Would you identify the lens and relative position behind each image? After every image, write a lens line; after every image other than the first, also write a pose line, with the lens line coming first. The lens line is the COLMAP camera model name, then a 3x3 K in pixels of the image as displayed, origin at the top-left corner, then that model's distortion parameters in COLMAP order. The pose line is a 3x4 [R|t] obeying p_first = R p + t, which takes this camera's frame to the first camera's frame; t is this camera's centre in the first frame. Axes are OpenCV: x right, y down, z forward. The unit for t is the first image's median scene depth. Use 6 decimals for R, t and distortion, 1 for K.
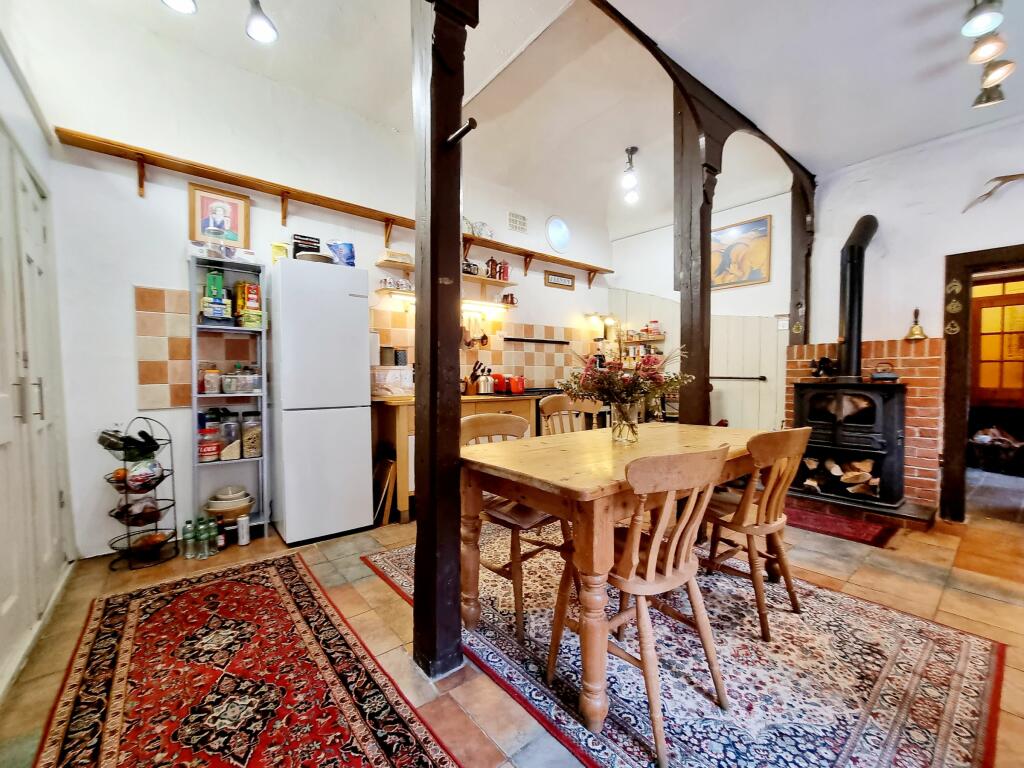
lens RADIAL K [[426.5, 0, 515.5], [0, 426.5, 388.0], [0, 0, 1]] dist [-0.003043, -0.000136]
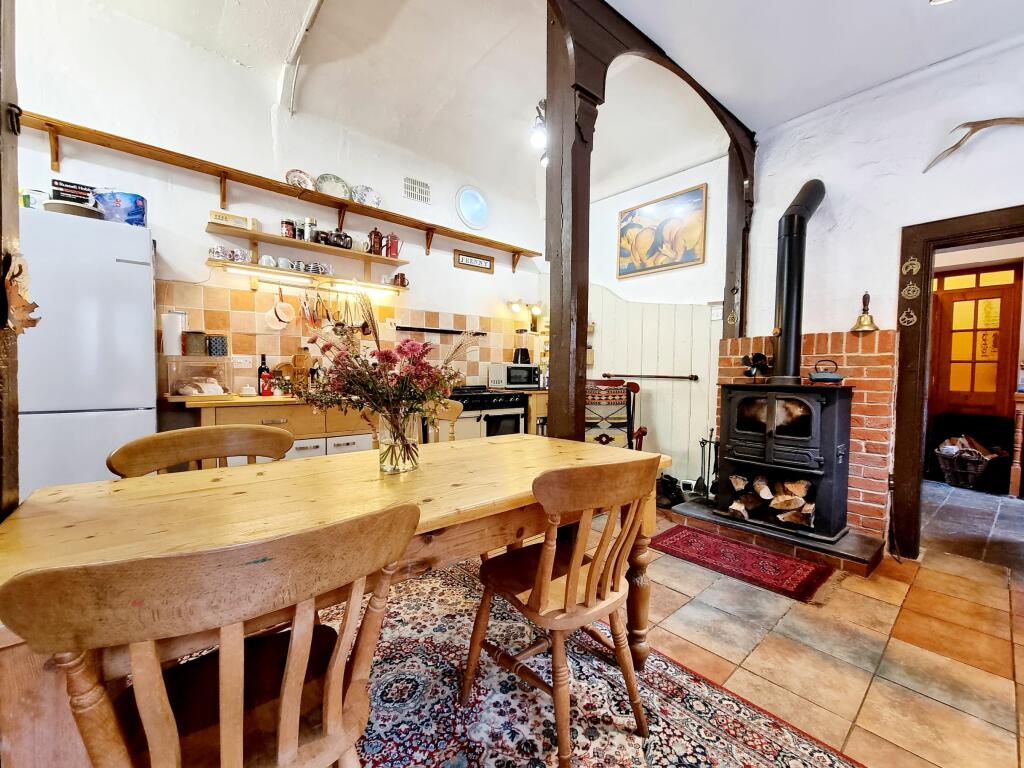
lens RADIAL K [[429.6, 0, 511.6], [0, 429.6, 390.1], [0, 0, 1]] dist [-0.002108, 0.000058]
pose [[0.999651, 0.010534, 0.024236, 0.250416], [-0.010809, 0.999878, 0.011233, -0.005297], [-0.024114, -0.011491, 0.999643, 0.199164]]
